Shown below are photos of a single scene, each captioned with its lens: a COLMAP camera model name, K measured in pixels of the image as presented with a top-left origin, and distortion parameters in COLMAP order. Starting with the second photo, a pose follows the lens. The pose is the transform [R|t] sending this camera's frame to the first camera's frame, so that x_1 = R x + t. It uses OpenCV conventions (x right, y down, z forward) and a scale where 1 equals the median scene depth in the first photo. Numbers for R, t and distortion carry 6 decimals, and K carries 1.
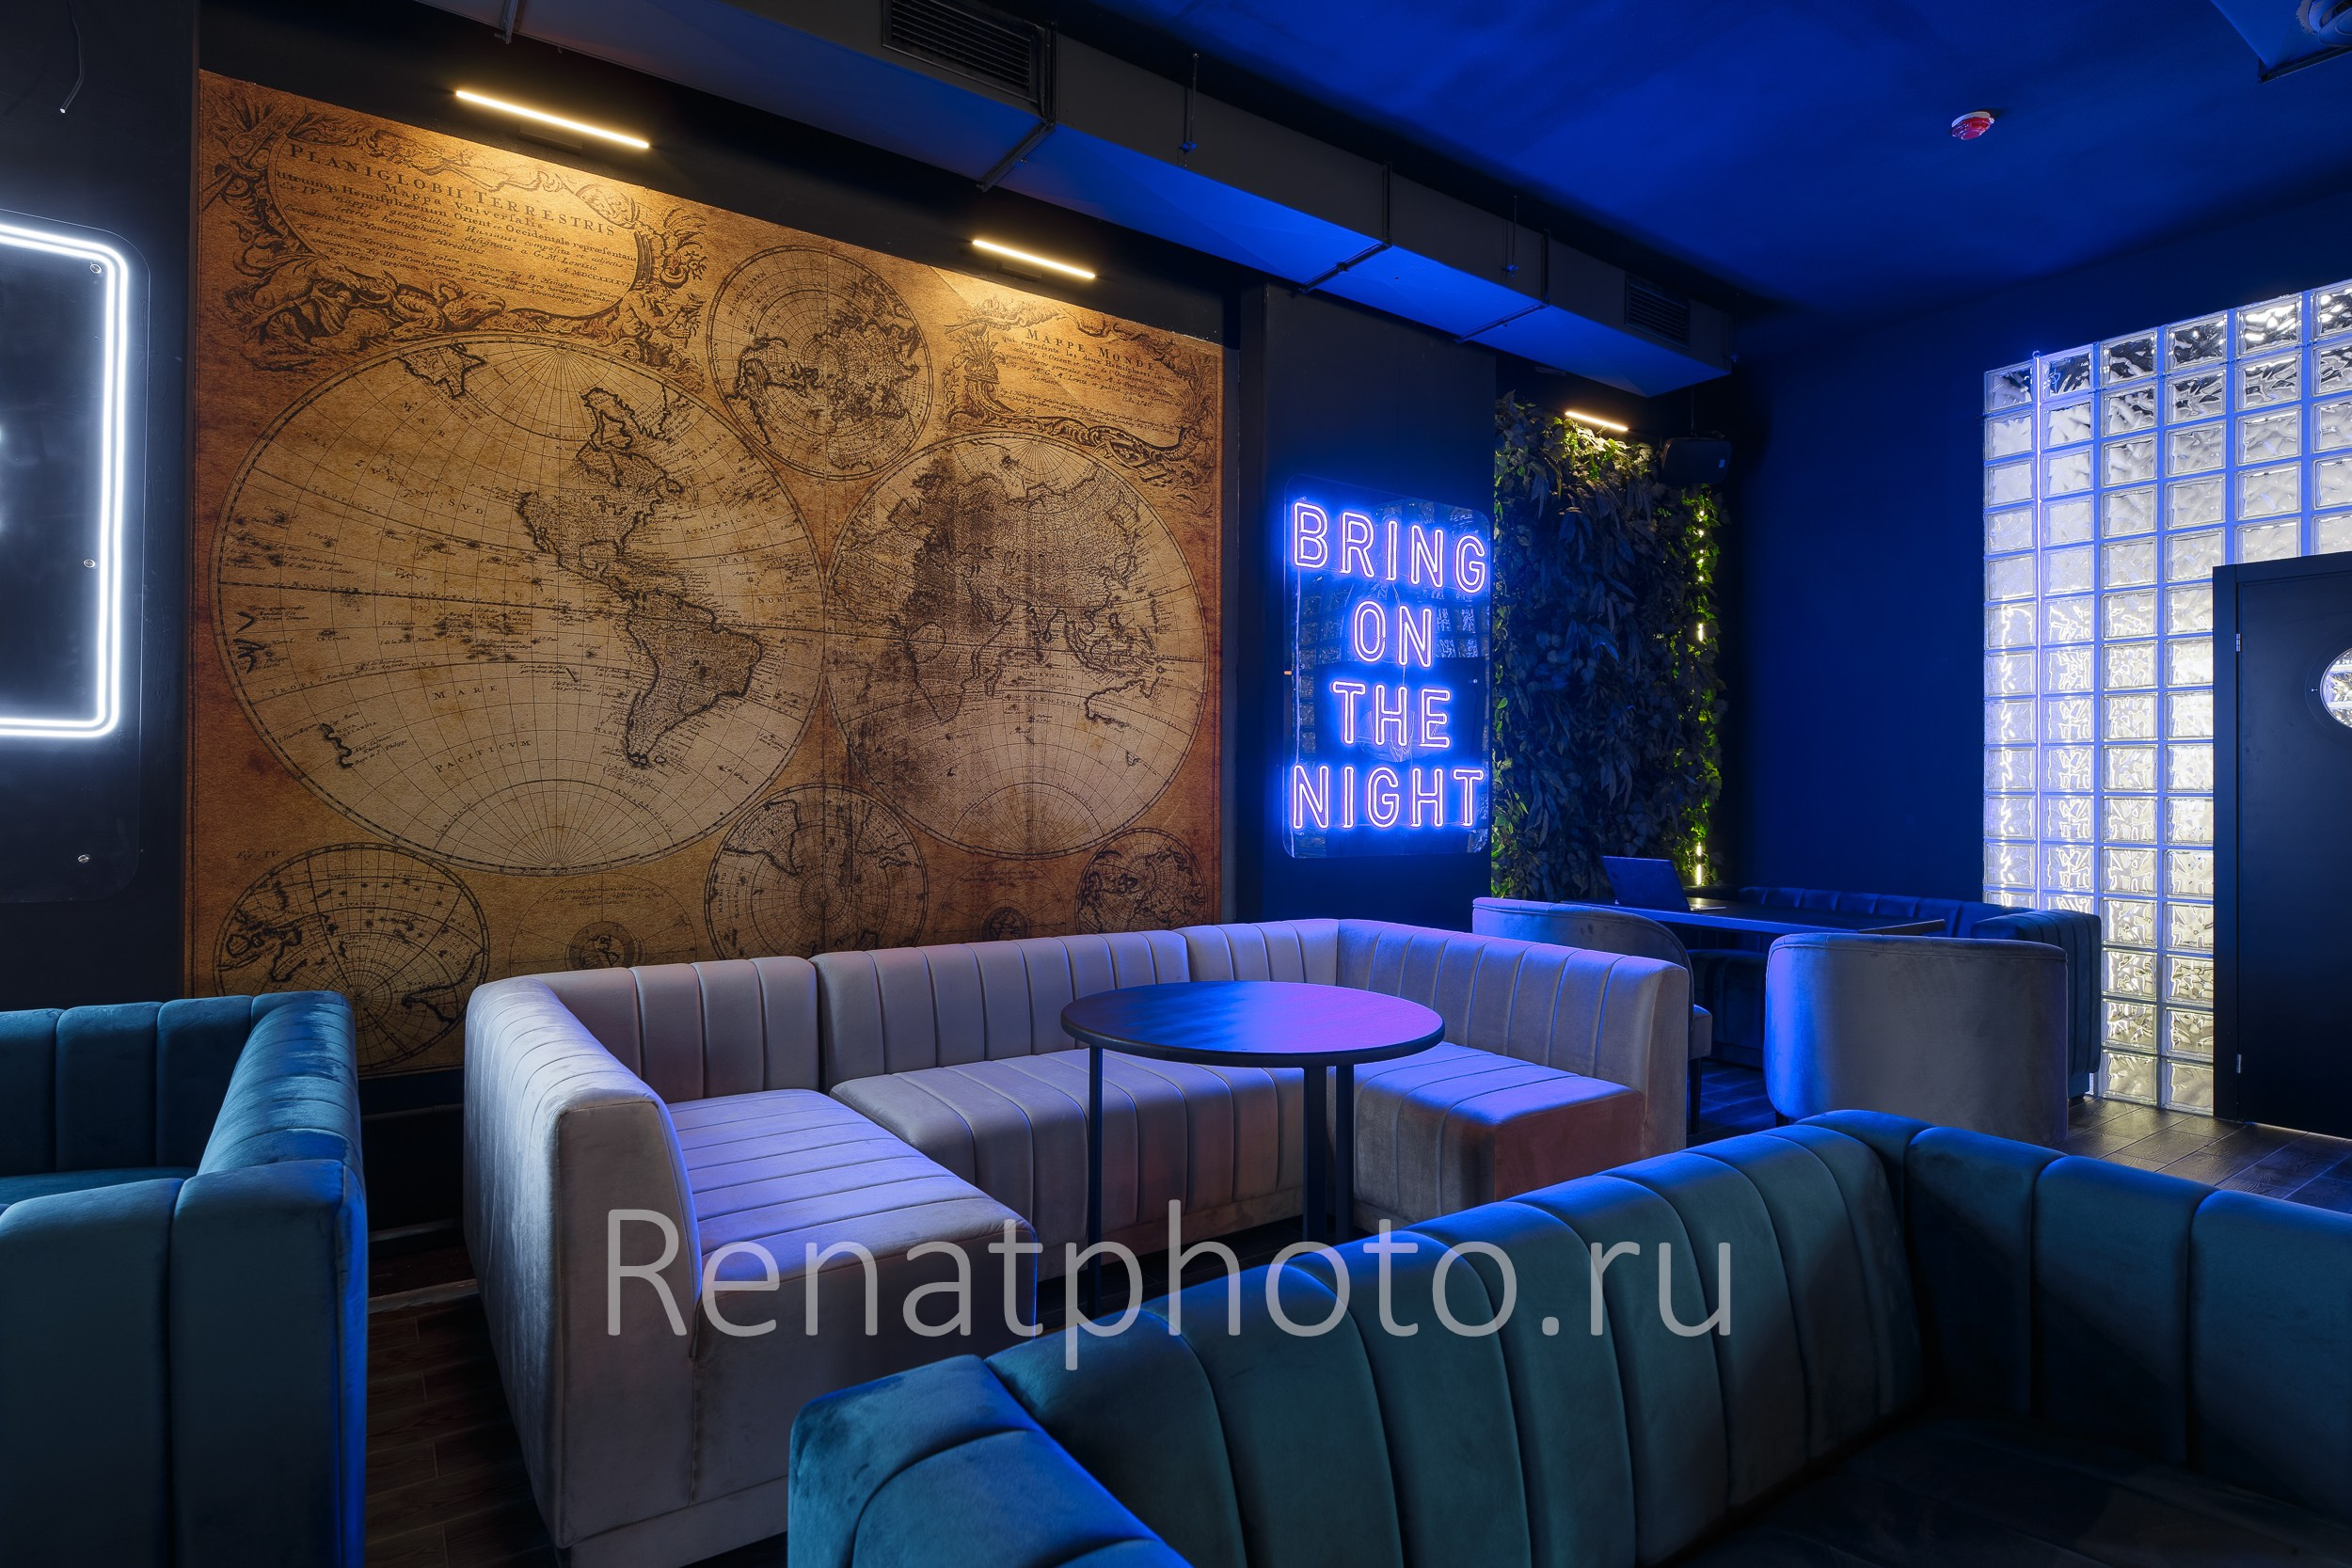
lens RADIAL K [[1202.6, 0, 1171.8], [0, 1202.6, 782.4], [0, 0, 1]] dist [-0.001909, -0.000412]
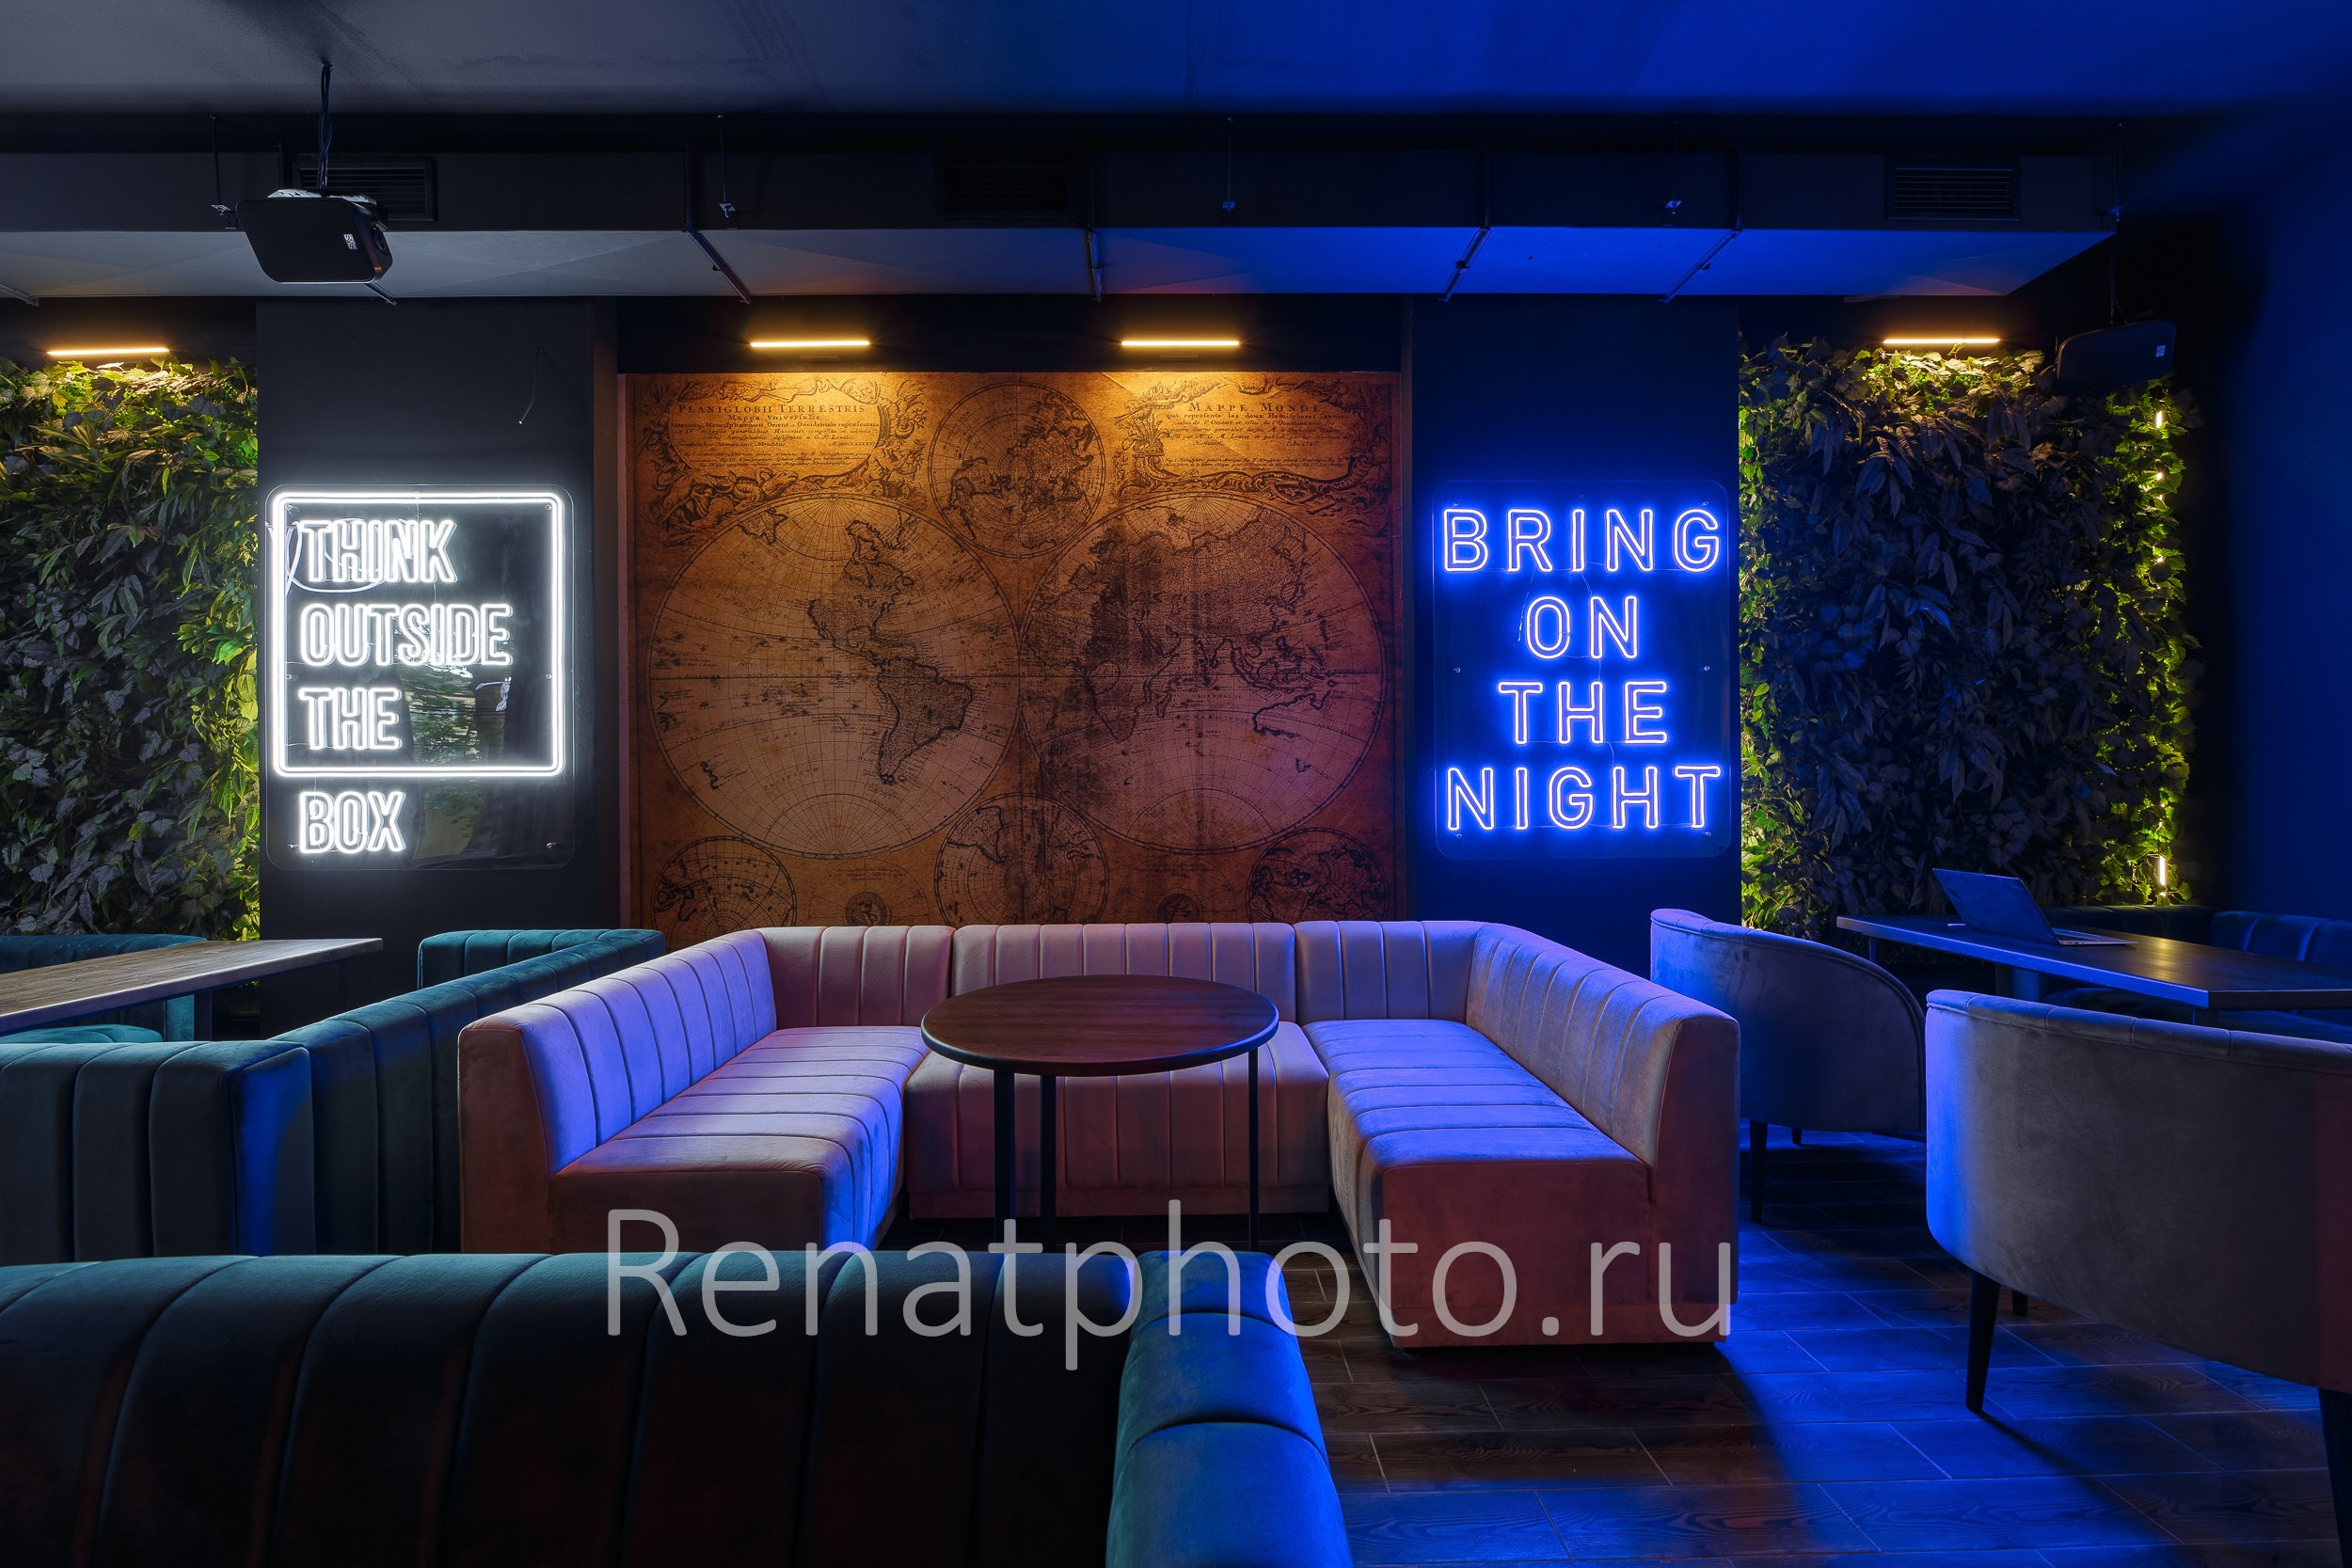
lens RADIAL K [[952.0, 0, 1167.7], [0, 952.0, 780.0], [0, 0, 1]] dist [-0.003372, 0.001608]
pose [[0.831562, -0.016349, -0.555191, 0.370264], [0.018943, 0.999820, -0.001070, -0.008063], [0.555108, -0.009627, 0.831722, 0.209208]]
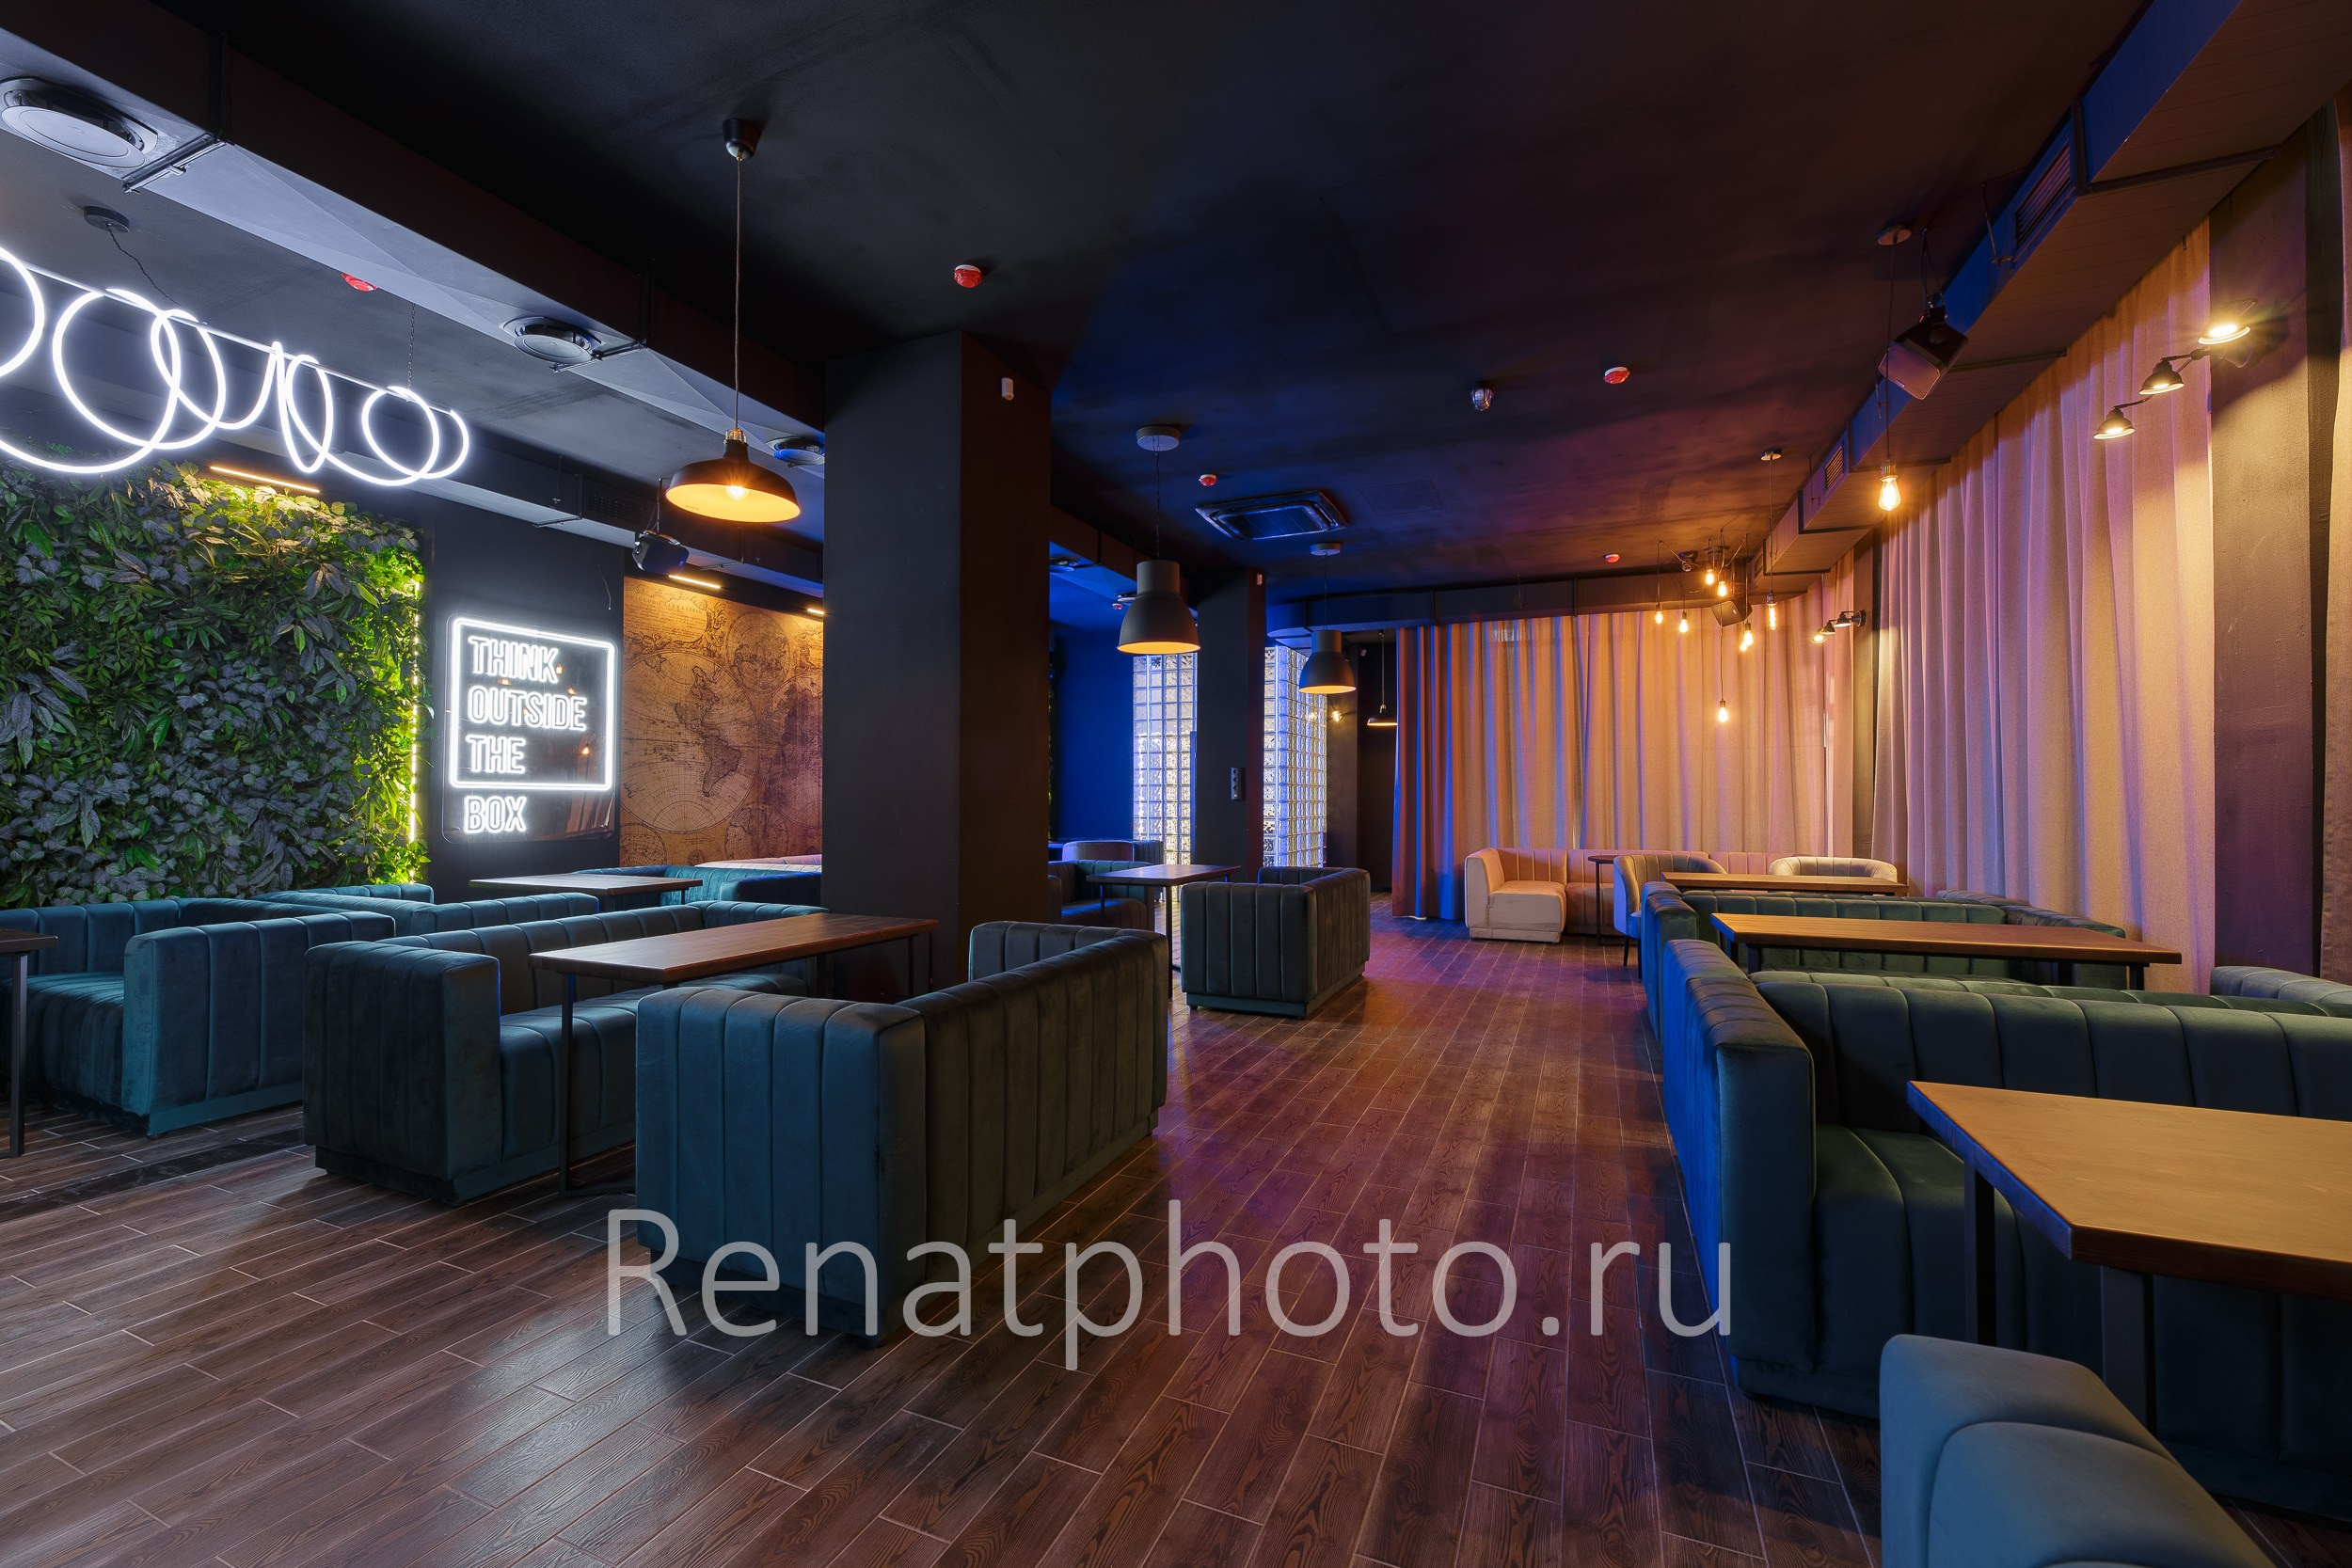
lens RADIAL K [[952.0, 0, 1161.1], [0, 952.0, 782.9], [0, 0, 1]] dist [-0.003372, 0.001608]
pose [[0.855187, 0.003651, 0.518307, -0.572515], [0.001326, 0.999957, -0.009232, -0.018541], [-0.518319, 0.008582, 0.855145, -1.252321]]
